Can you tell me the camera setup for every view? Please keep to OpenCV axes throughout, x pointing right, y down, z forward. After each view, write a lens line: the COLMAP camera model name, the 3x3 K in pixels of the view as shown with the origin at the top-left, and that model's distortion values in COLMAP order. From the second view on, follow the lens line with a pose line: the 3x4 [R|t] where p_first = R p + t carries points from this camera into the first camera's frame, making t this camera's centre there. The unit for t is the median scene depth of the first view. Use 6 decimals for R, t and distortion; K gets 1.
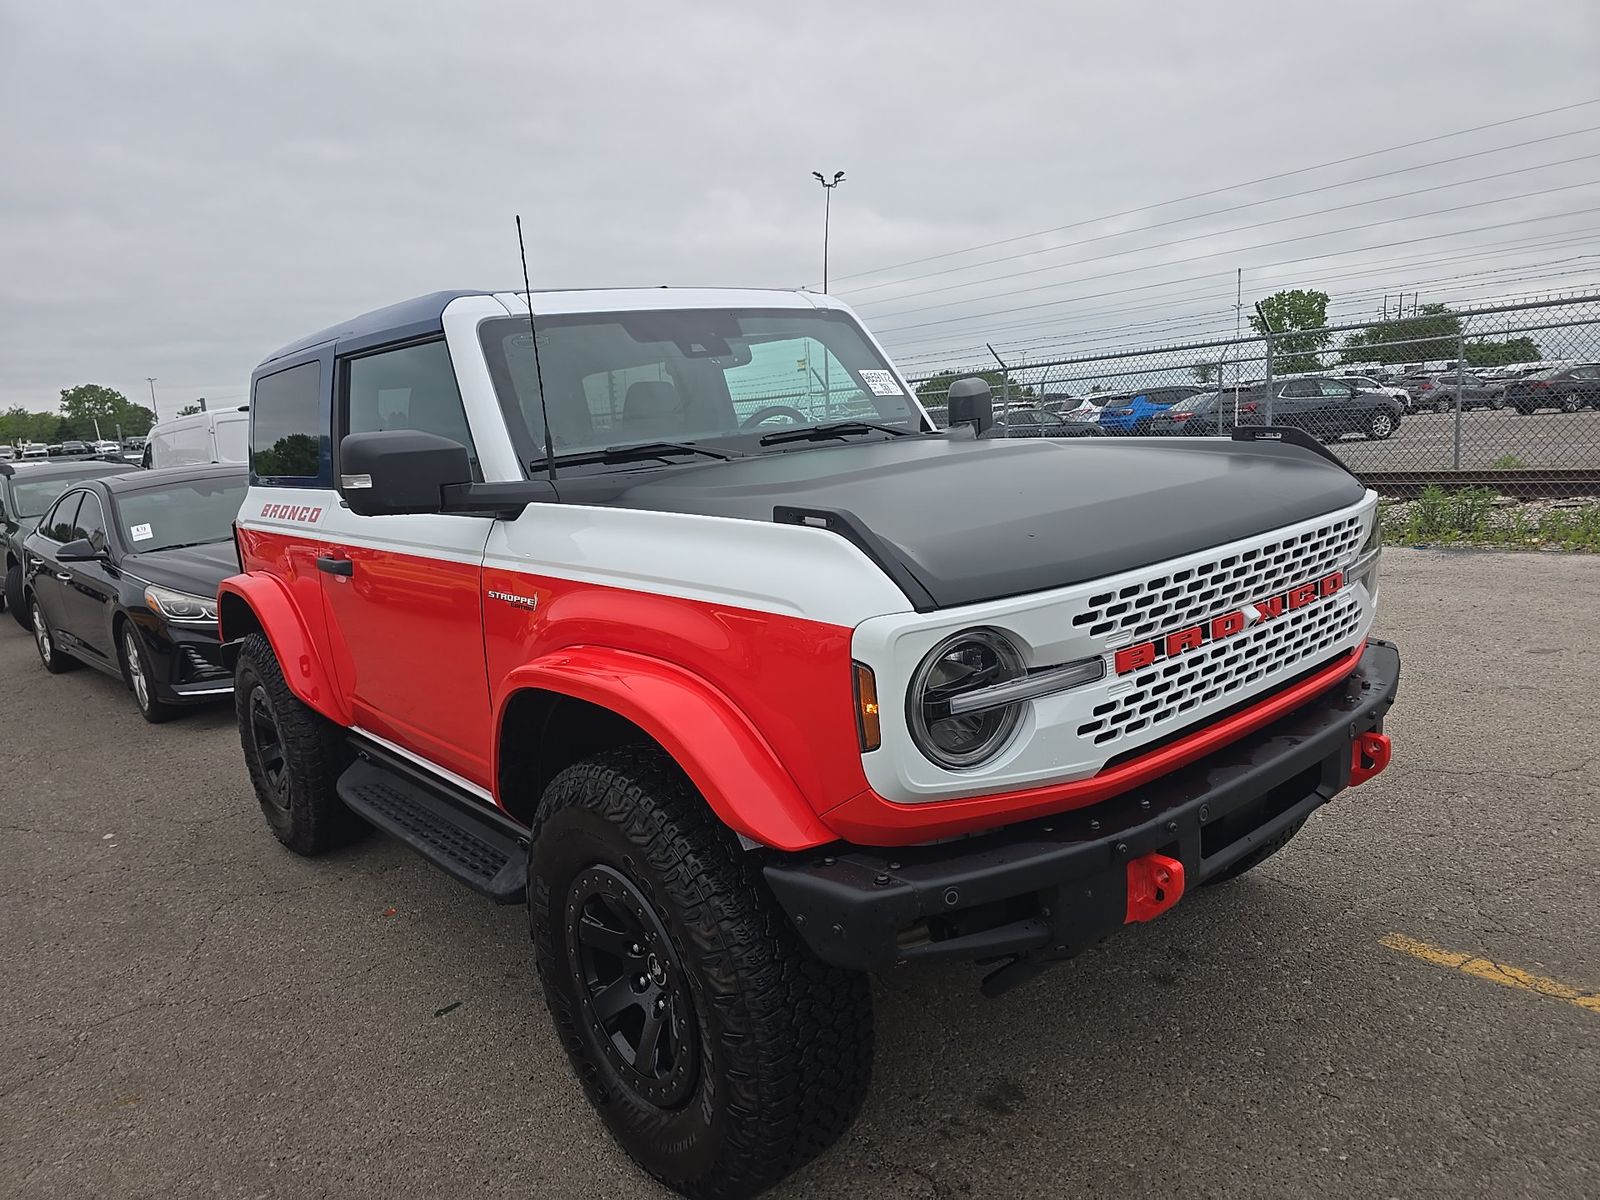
lens RADIAL K [[1075.0, 0, 787.3], [0, 1075.0, 595.5], [0, 0, 1]] dist [0.057721, -0.047026]
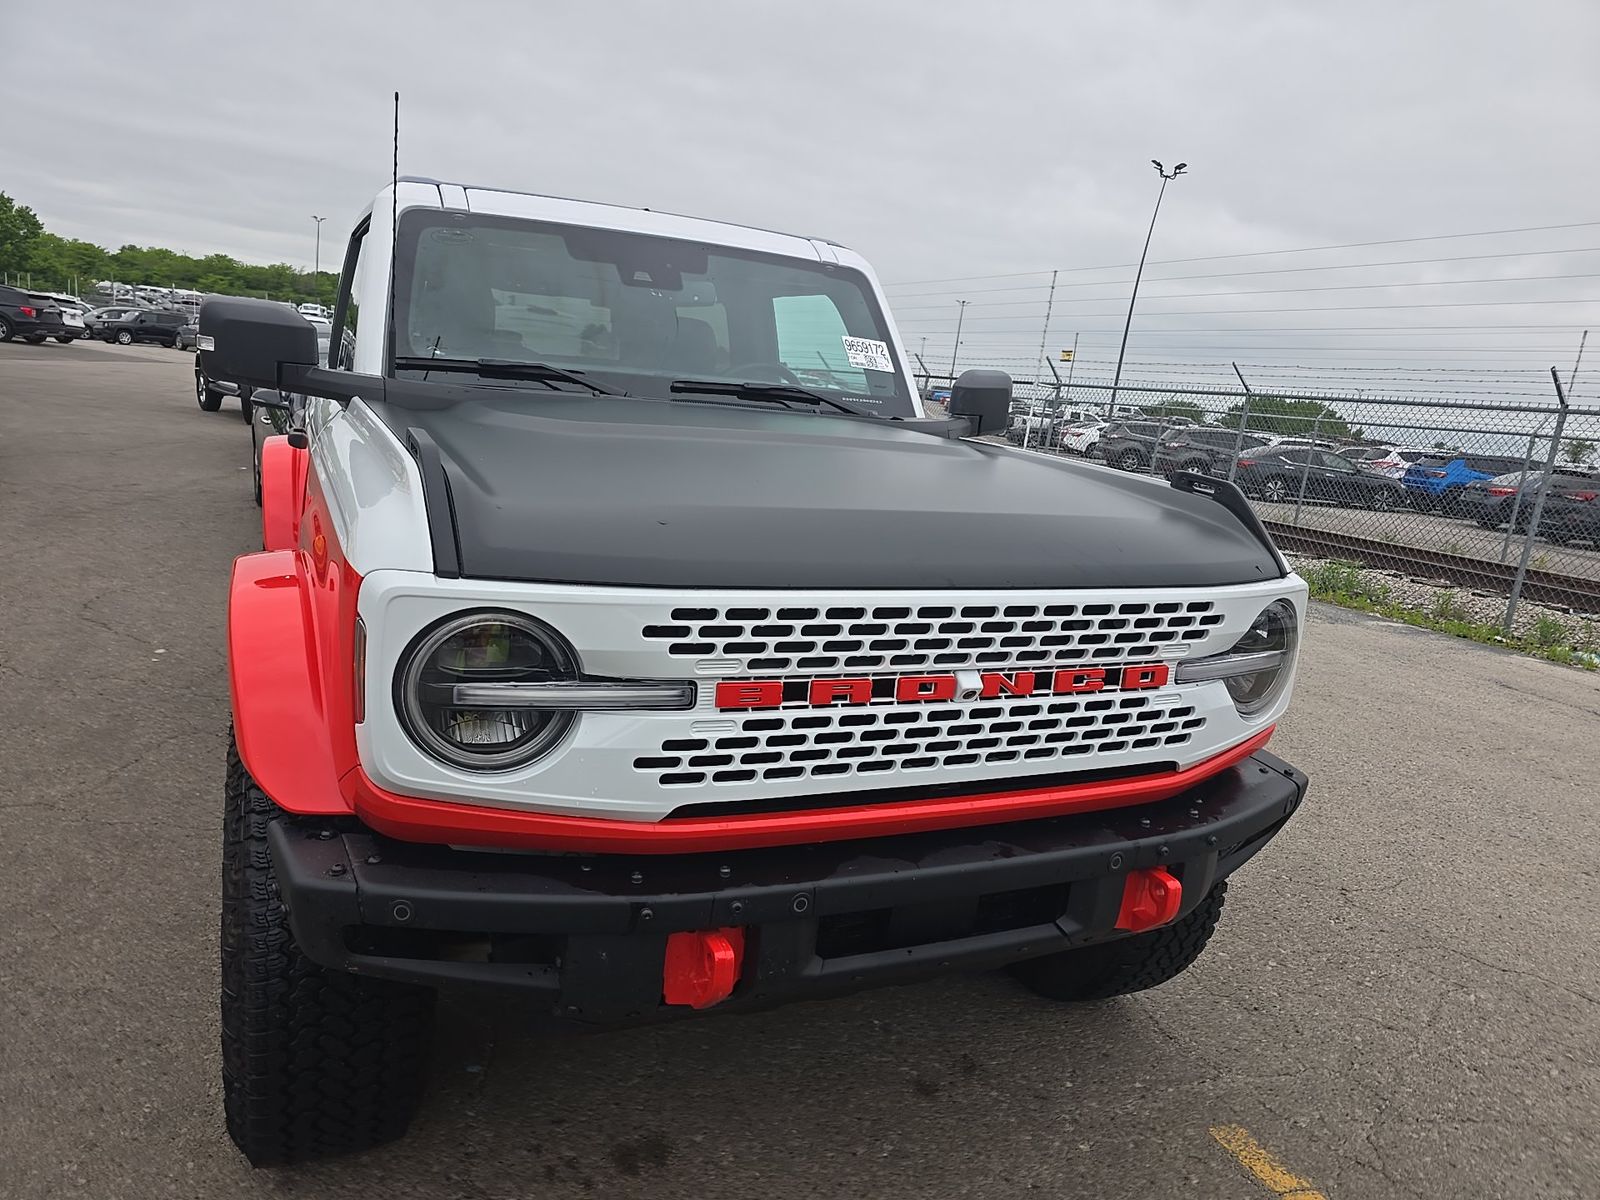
lens RADIAL K [[1075.0, 0, 787.3], [0, 1075.0, 595.5], [0, 0, 1]] dist [0.057721, -0.047026]
pose [[0.948558, 0.223009, -0.224731, 0.446654], [-0.216974, 0.974816, 0.051528, -0.055709], [0.230563, -0.000117, 0.973057, 0.187232]]
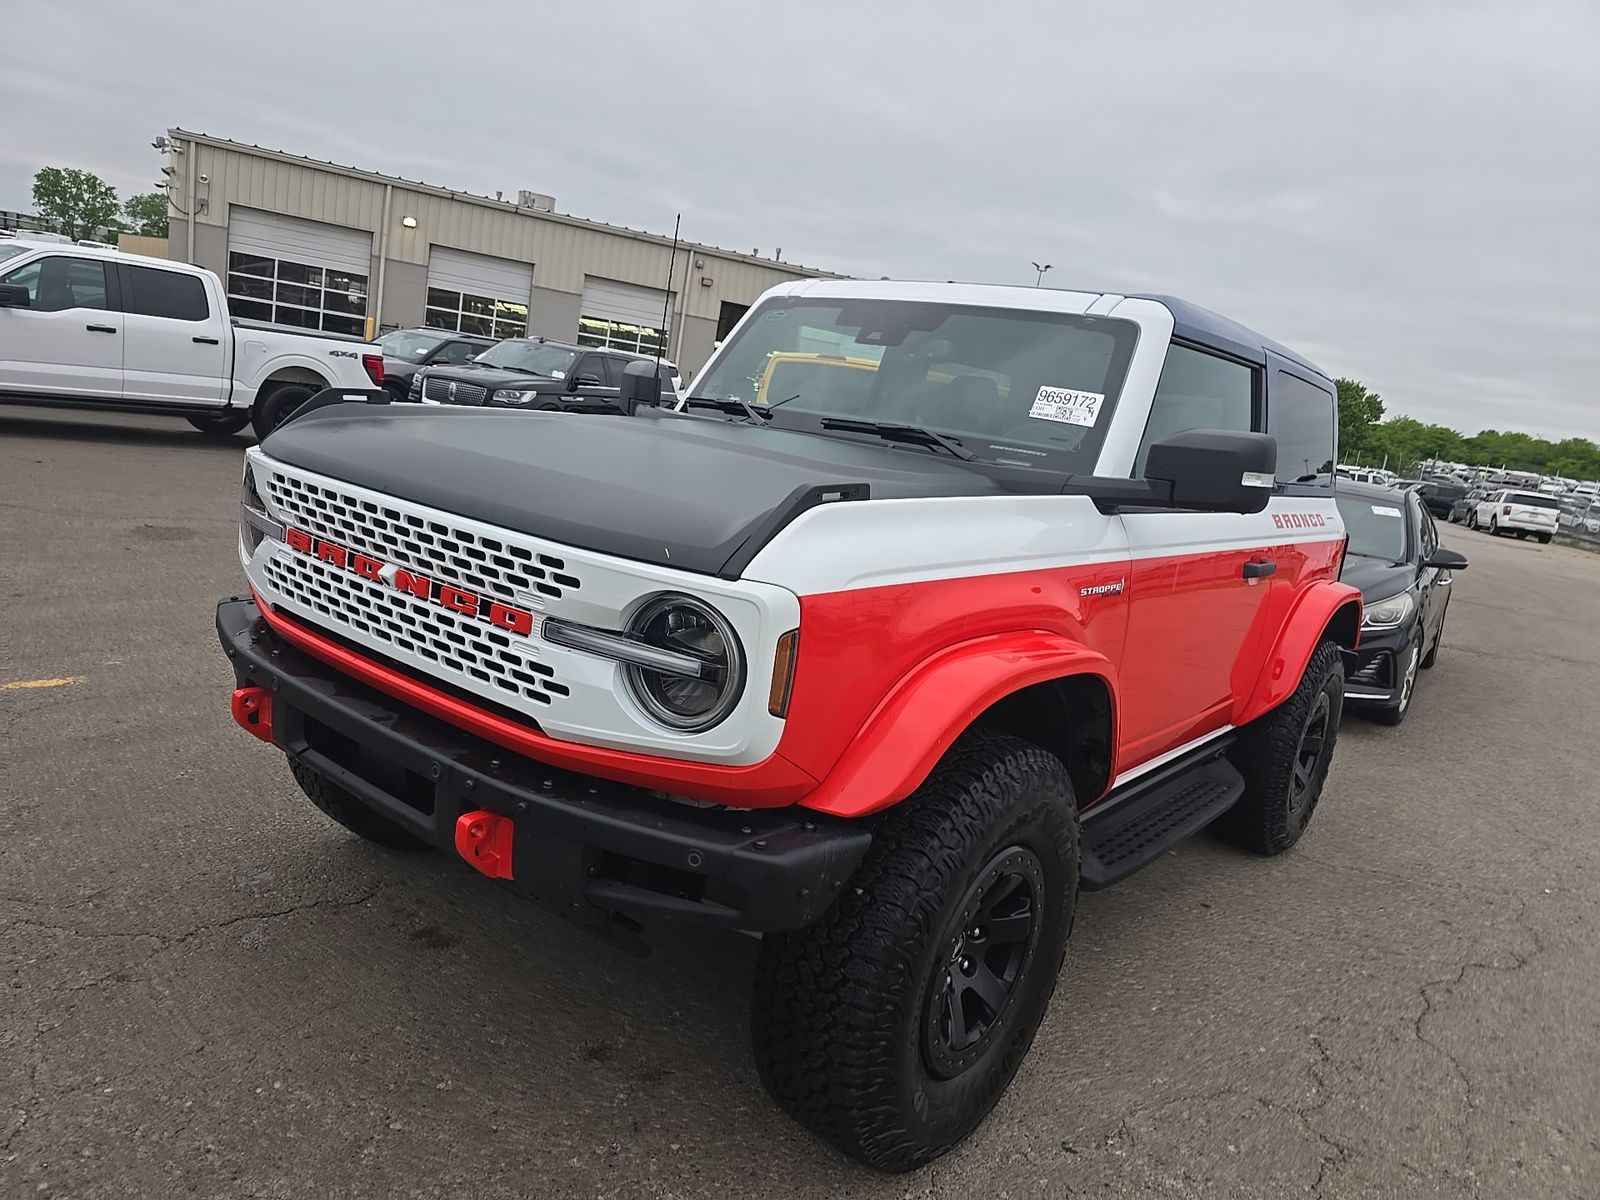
lens RADIAL K [[1089.4, 0, 828.1], [0, 1089.4, 592.9], [0, 0, 1]] dist [0.020549, -0.000989]
pose [[0.195949, 0.282925, -0.938913, 1.417505], [-0.323567, 0.922504, 0.210453, -0.301487], [0.925693, 0.262563, 0.272309, 1.066561]]
